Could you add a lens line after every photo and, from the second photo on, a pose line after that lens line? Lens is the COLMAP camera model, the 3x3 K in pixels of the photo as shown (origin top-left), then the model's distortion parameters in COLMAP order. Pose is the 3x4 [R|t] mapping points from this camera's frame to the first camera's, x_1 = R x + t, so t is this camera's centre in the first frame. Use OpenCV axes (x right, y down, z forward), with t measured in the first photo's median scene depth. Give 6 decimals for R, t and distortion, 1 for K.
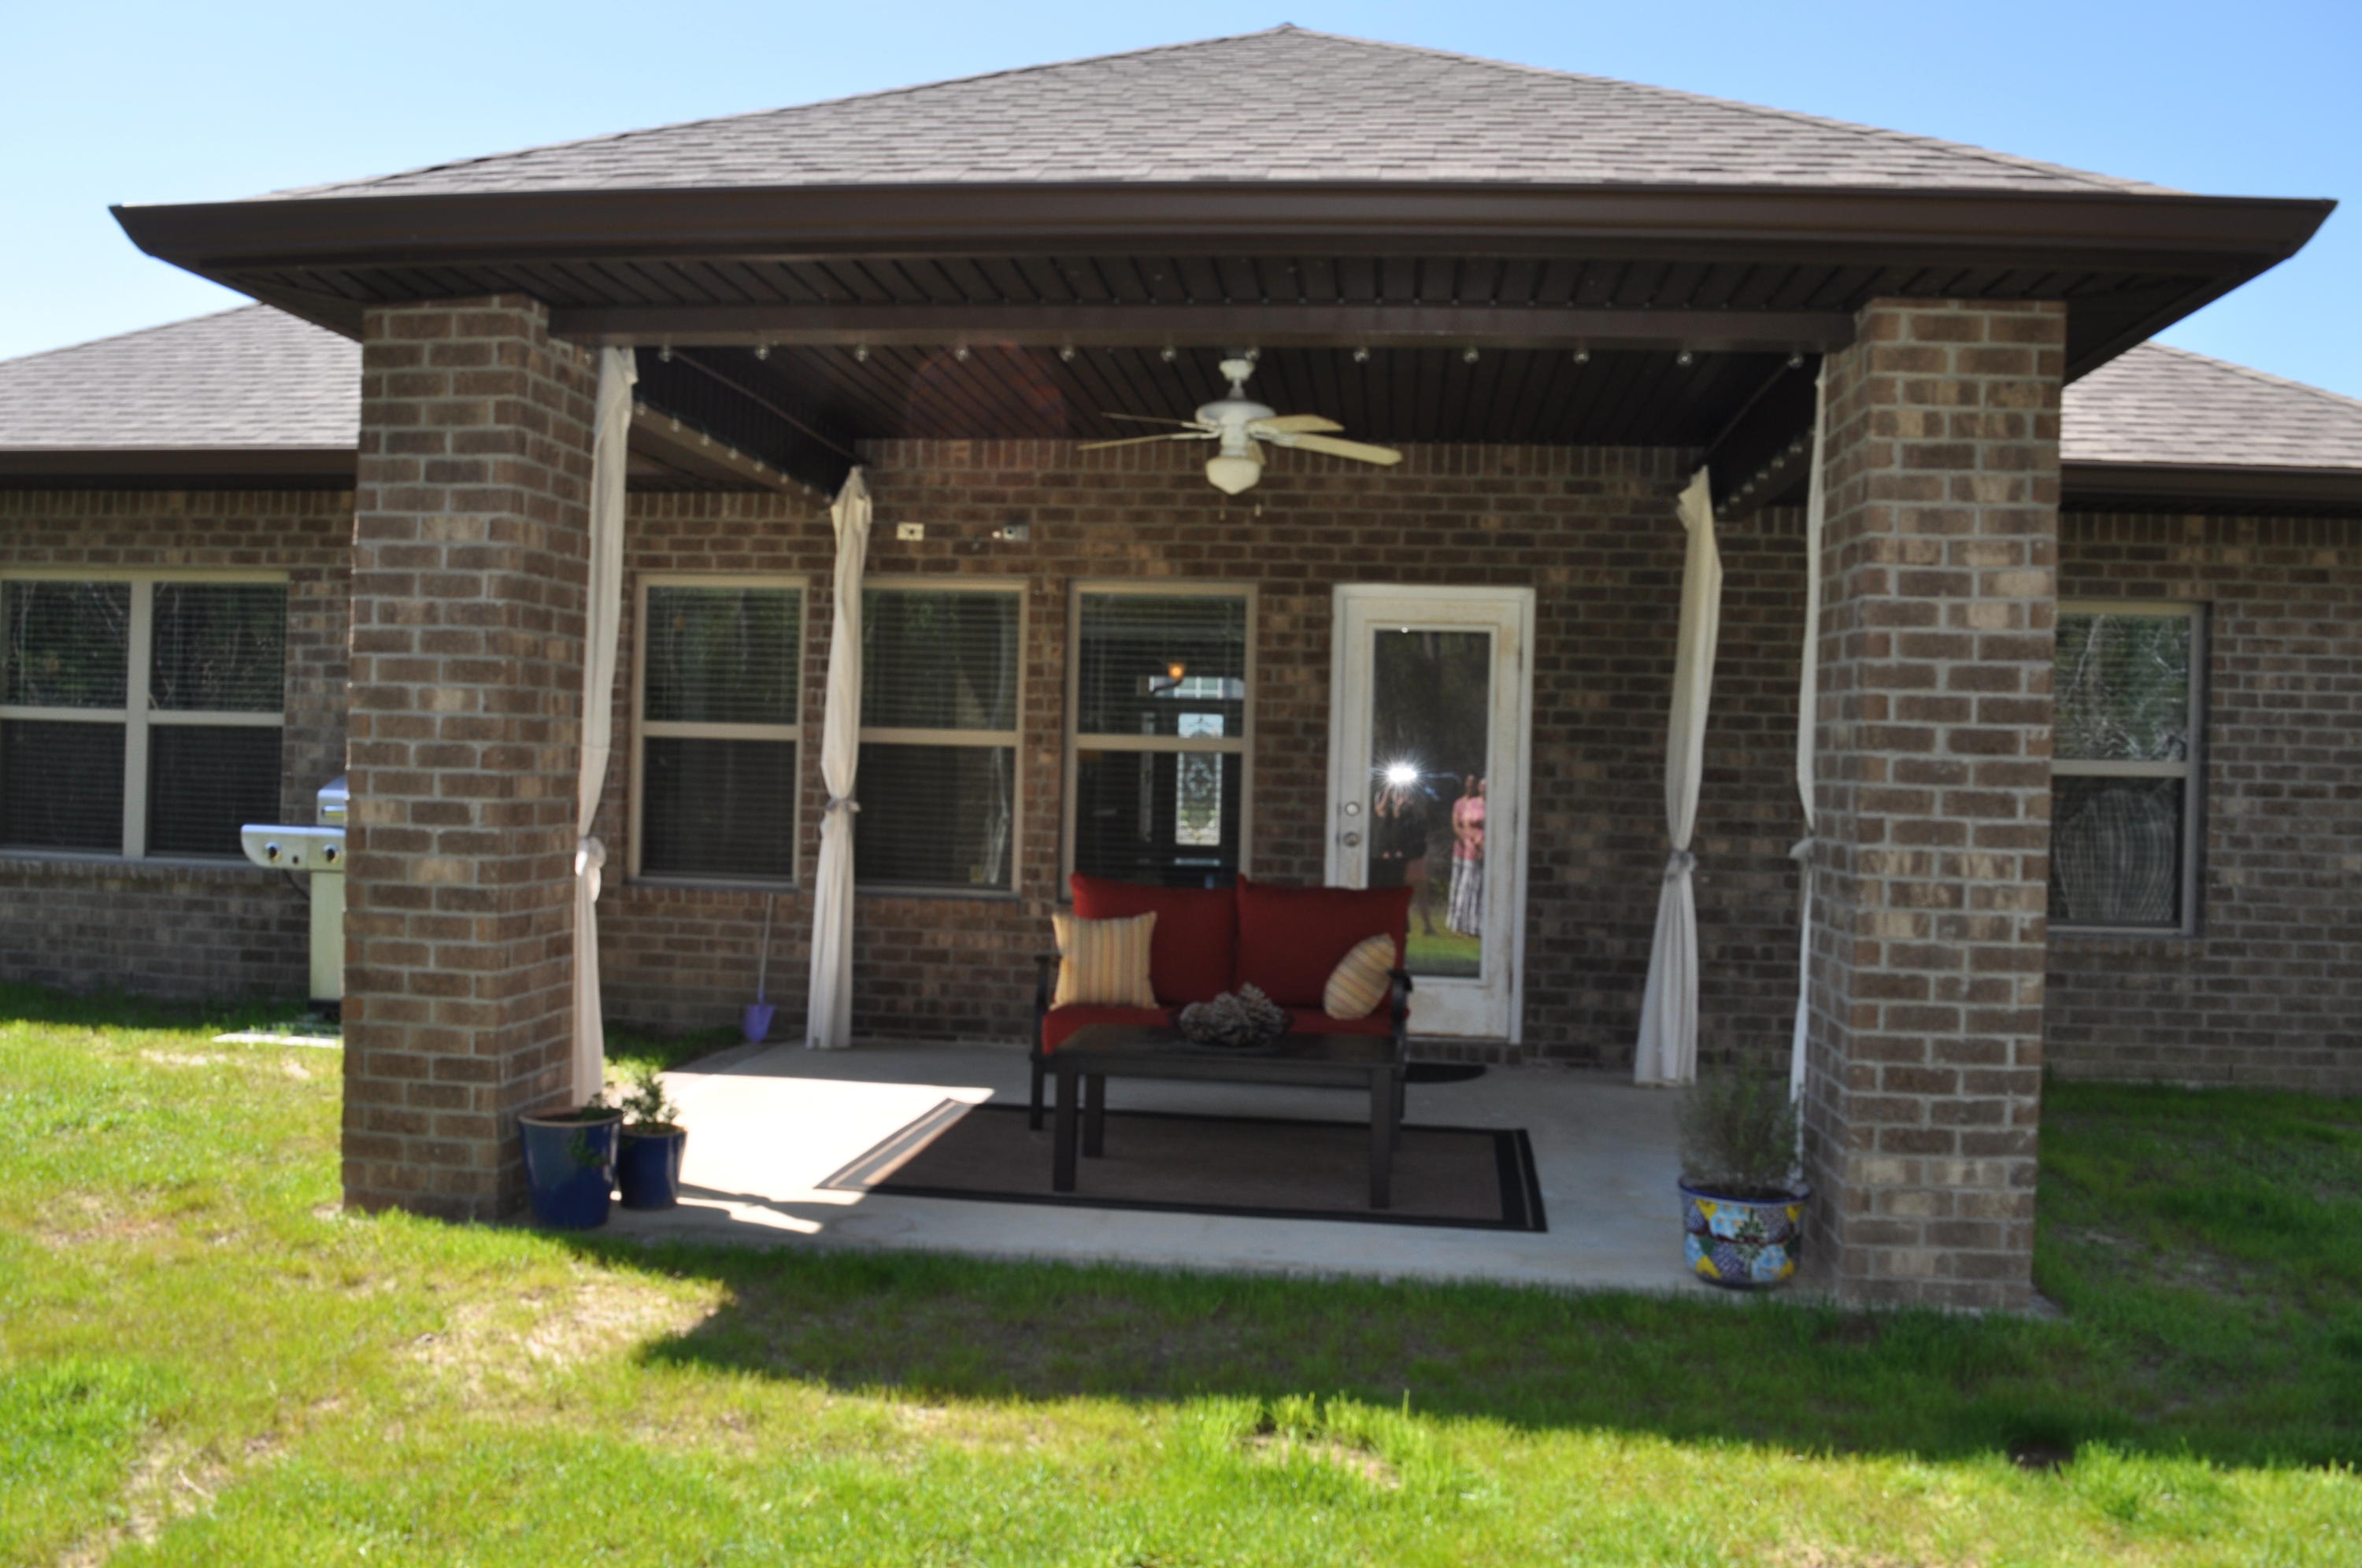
lens RADIAL K [[1939.2, 0, 1186.4], [0, 1939.2, 791.0], [0, 0, 1]] dist [-0.042173, 0.001441]
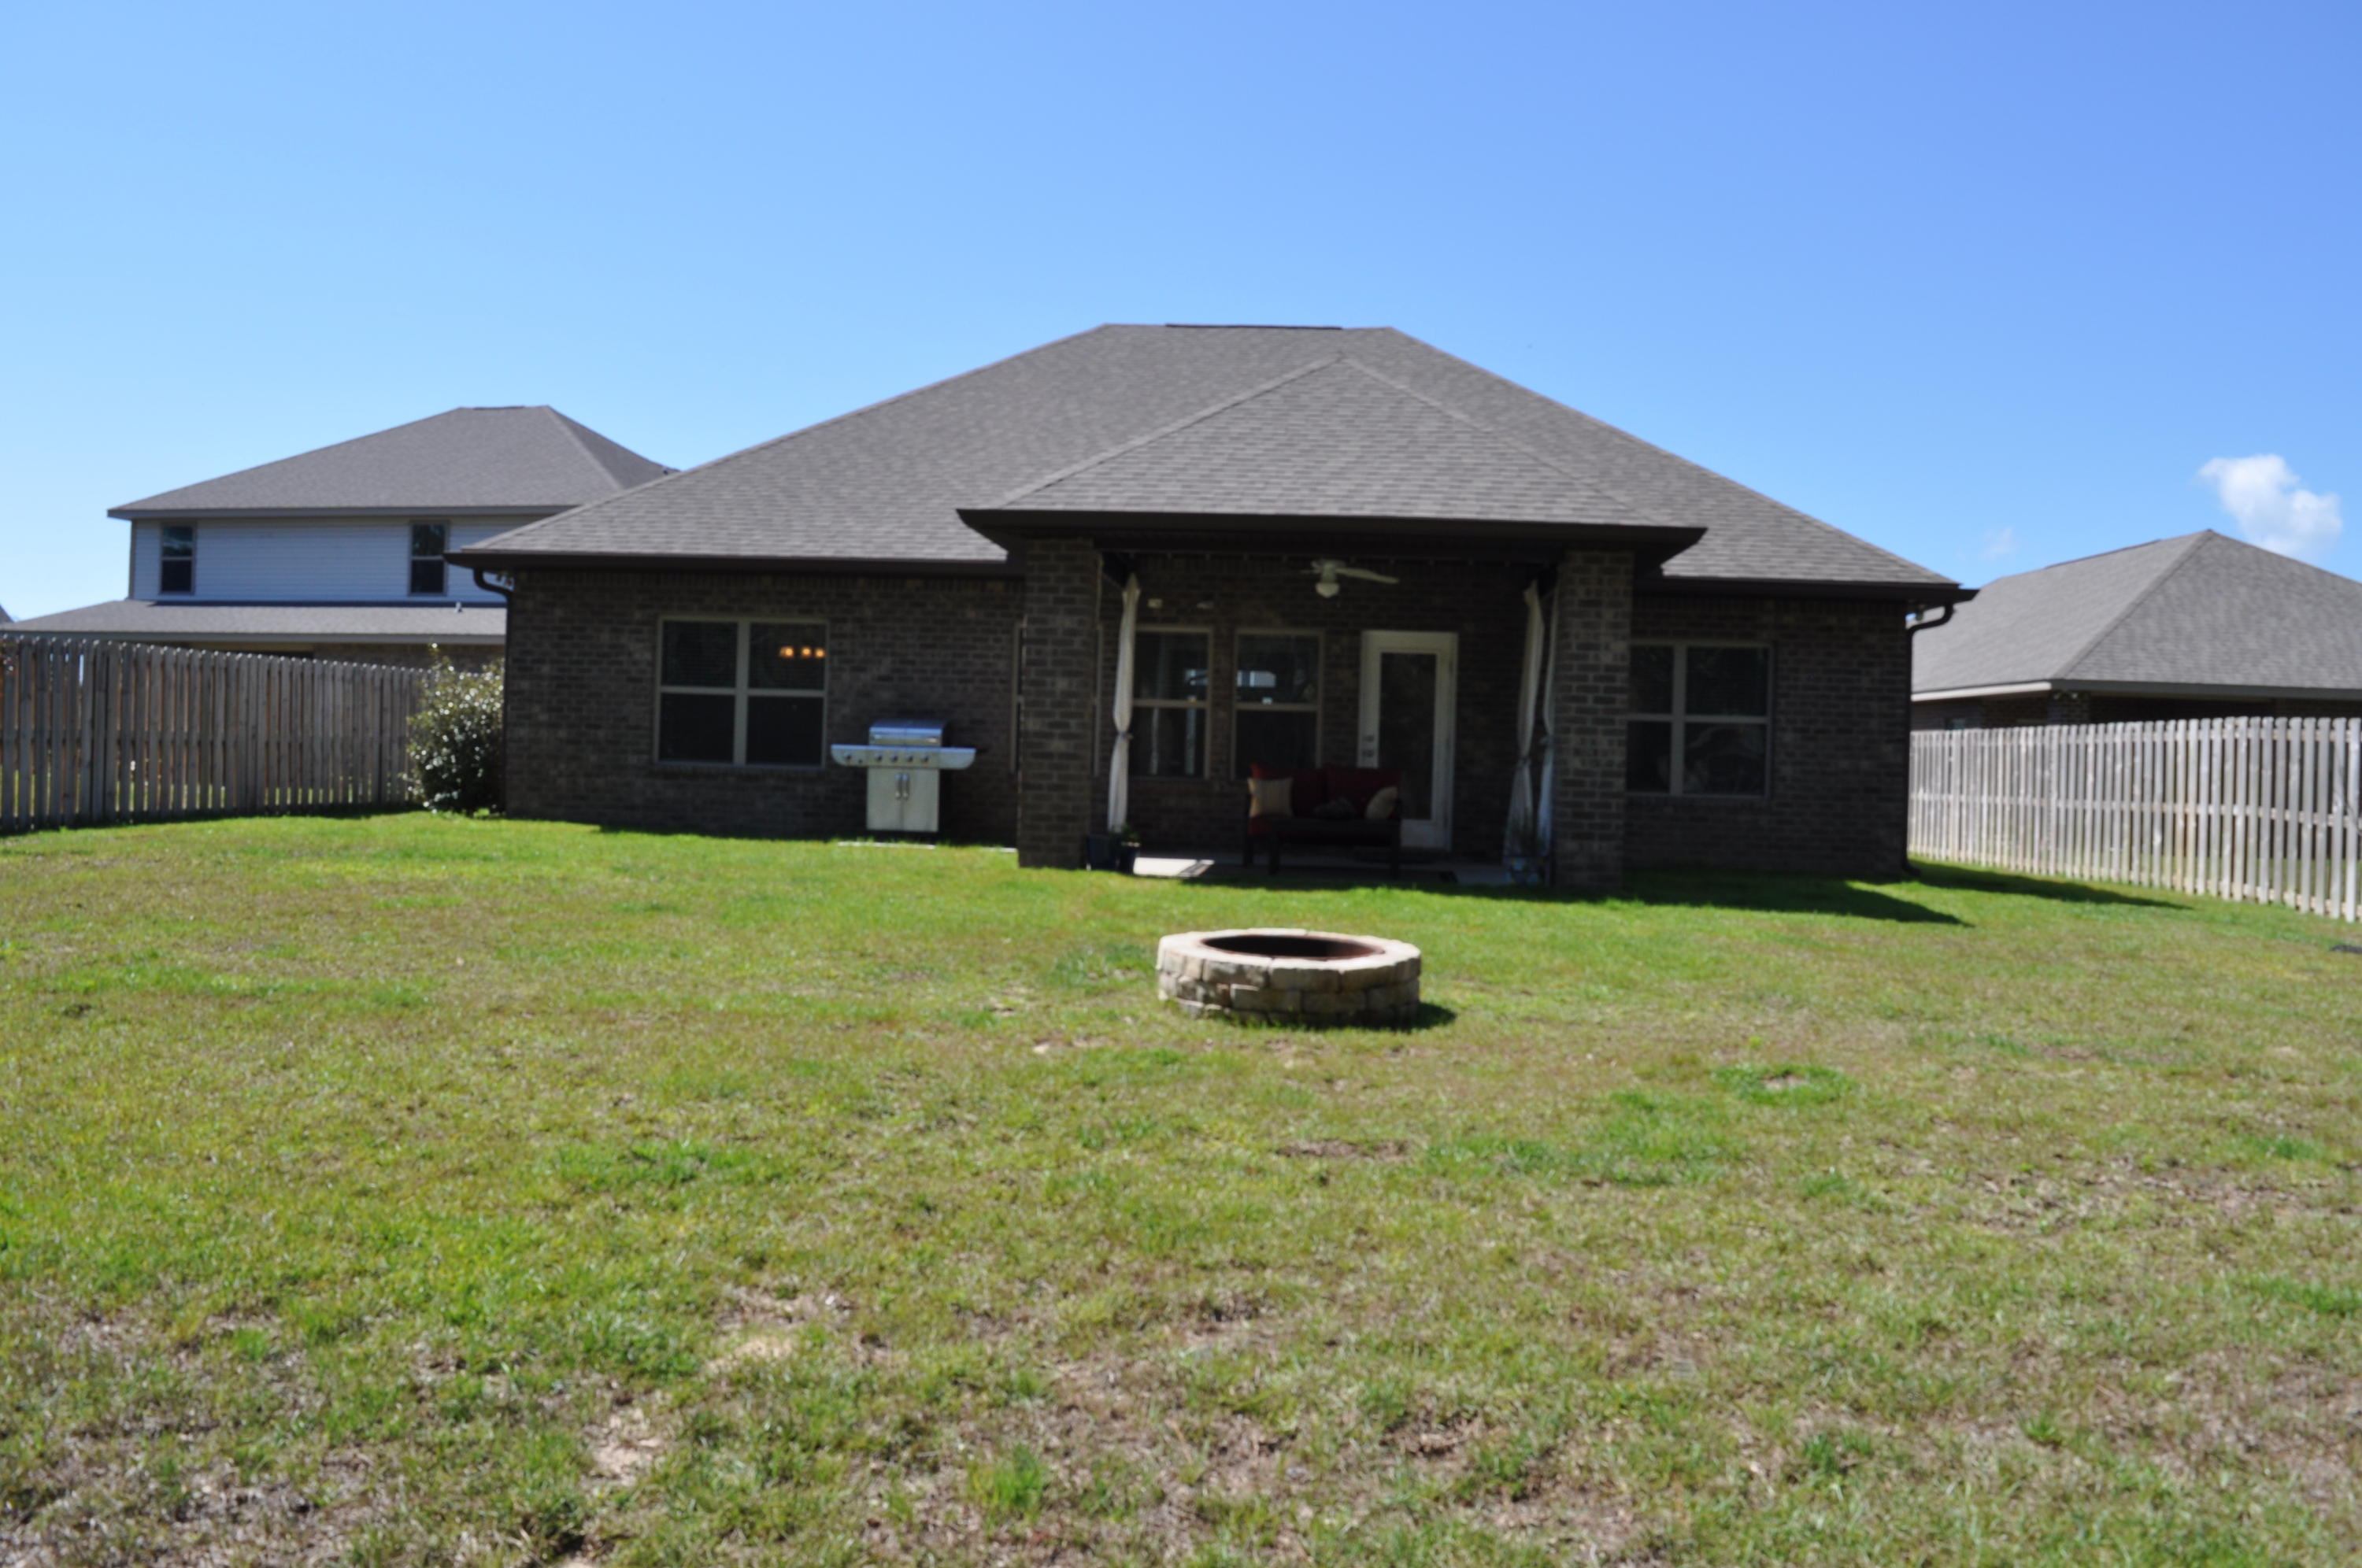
lens RADIAL K [[1939.2, 0, 1177.3], [0, 1939.2, 772.5], [0, 0, 1]] dist [-0.042173, 0.001441]
pose [[0.999666, 0.002439, 0.025730, -0.180324], [-0.002356, 0.999992, -0.003288, 0.054909], [-0.025738, 0.003226, 0.999664, -1.109603]]
